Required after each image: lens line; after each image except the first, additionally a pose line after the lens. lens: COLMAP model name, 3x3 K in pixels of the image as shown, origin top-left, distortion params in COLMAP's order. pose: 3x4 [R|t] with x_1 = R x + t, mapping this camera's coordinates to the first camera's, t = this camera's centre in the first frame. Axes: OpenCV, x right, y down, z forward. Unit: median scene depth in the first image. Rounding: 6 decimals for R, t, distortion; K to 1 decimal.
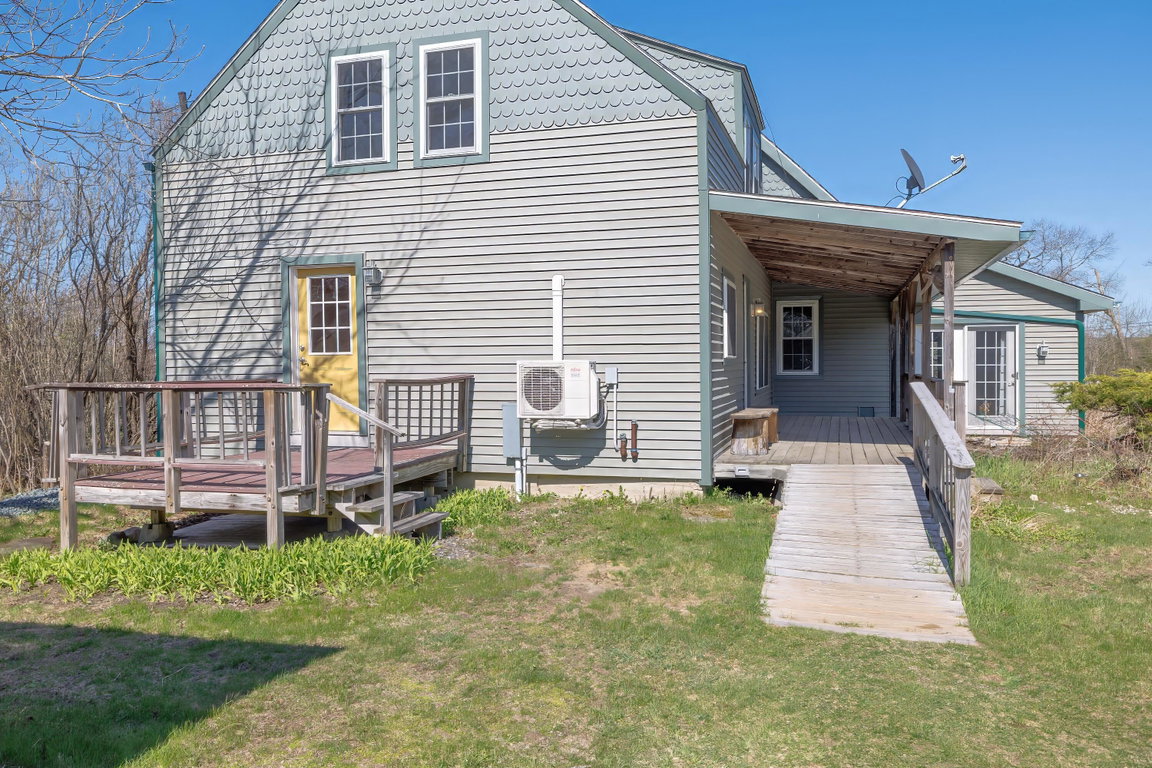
lens RADIAL K [[866.2, 0, 571.0], [0, 866.2, 371.9], [0, 0, 1]] dist [-0.004683, 0.001283]
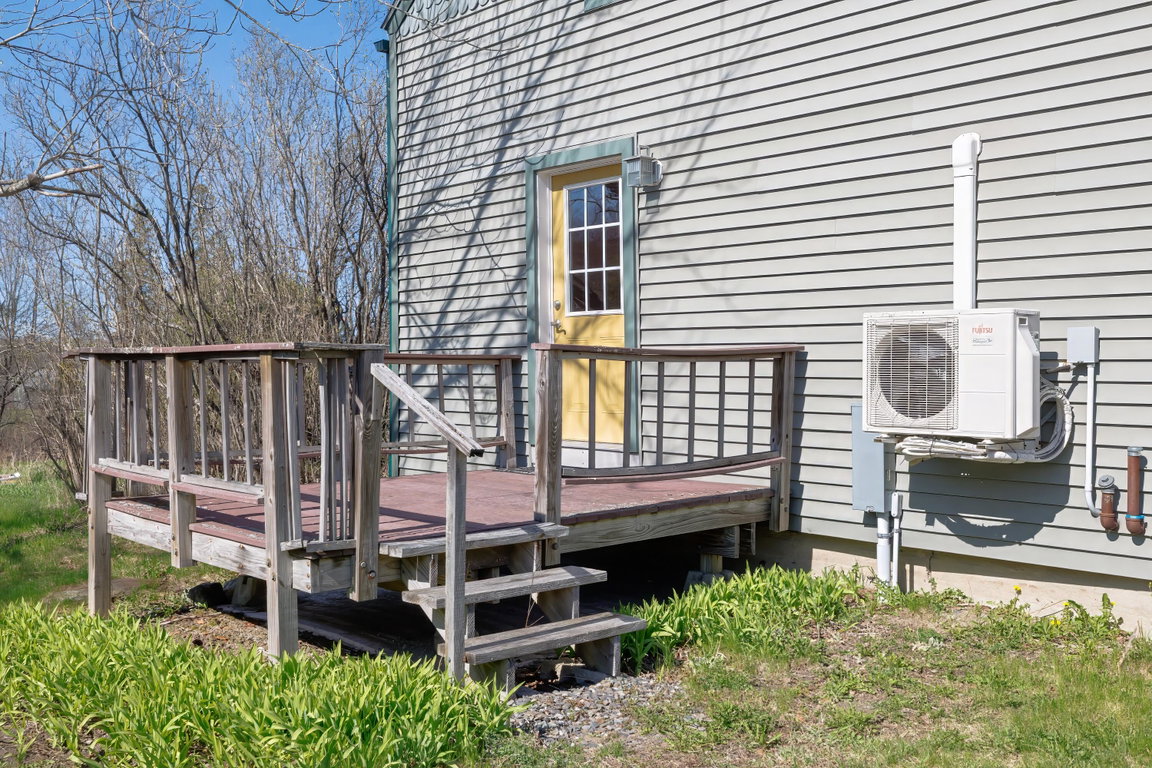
lens RADIAL K [[1115.0, 0, 570.6], [0, 1115.0, 372.6], [0, 0, 1]] dist [0.007462, 0.000000]
pose [[0.858440, 0.012038, -0.512772, 0.108209], [-0.011717, 0.999924, 0.003859, 0.018227], [0.512780, 0.002695, 0.858516, 0.350069]]
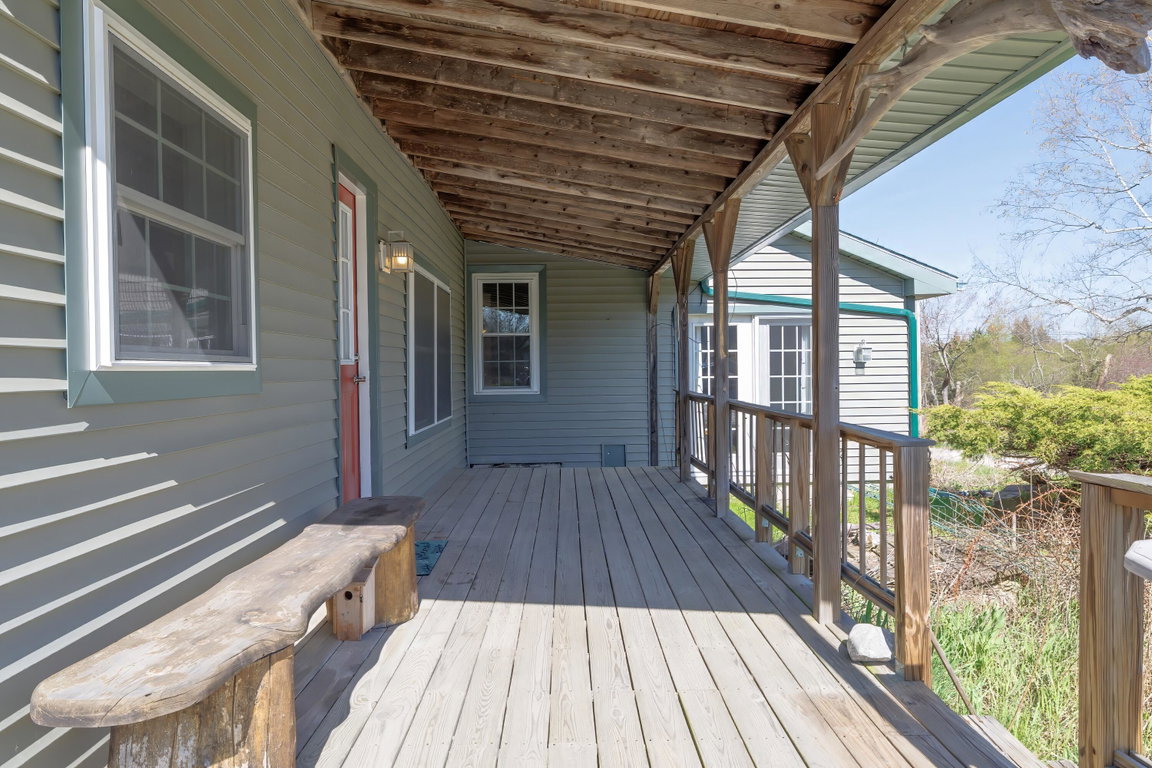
lens RADIAL K [[787.2, 0, 575.5], [0, 787.2, 381.0], [0, 0, 1]] dist [0.002794, 0.000121]
pose [[0.950560, -0.010012, 0.310380, 0.236571], [0.009510, 0.999950, 0.003131, -0.013226], [-0.310396, -0.000024, 0.950607, 0.798233]]
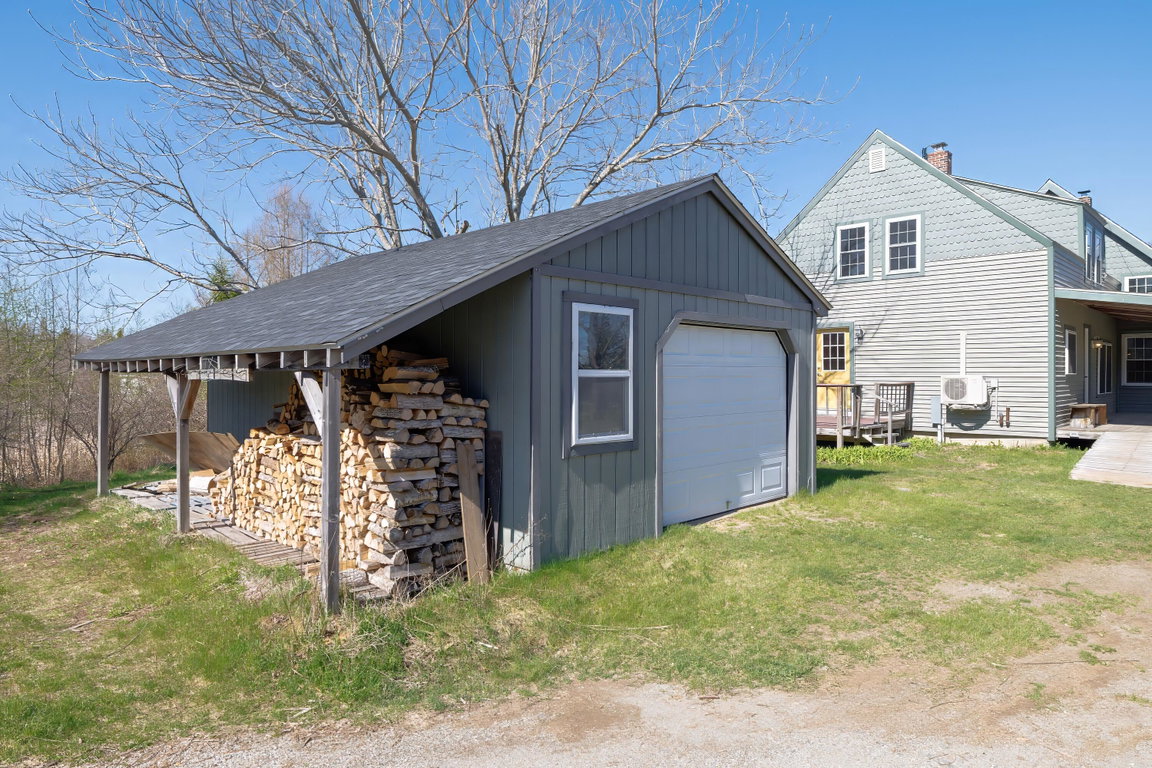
lens RADIAL K [[704.6, 0, 572.4], [0, 704.6, 377.4], [0, 0, 1]] dist [-0.005968, 0.000630]
pose [[0.889443, 0.009415, -0.456950, -0.071081], [-0.011719, 0.999929, -0.002209, 0.005765], [0.456897, 0.007320, 0.889490, -0.797324]]
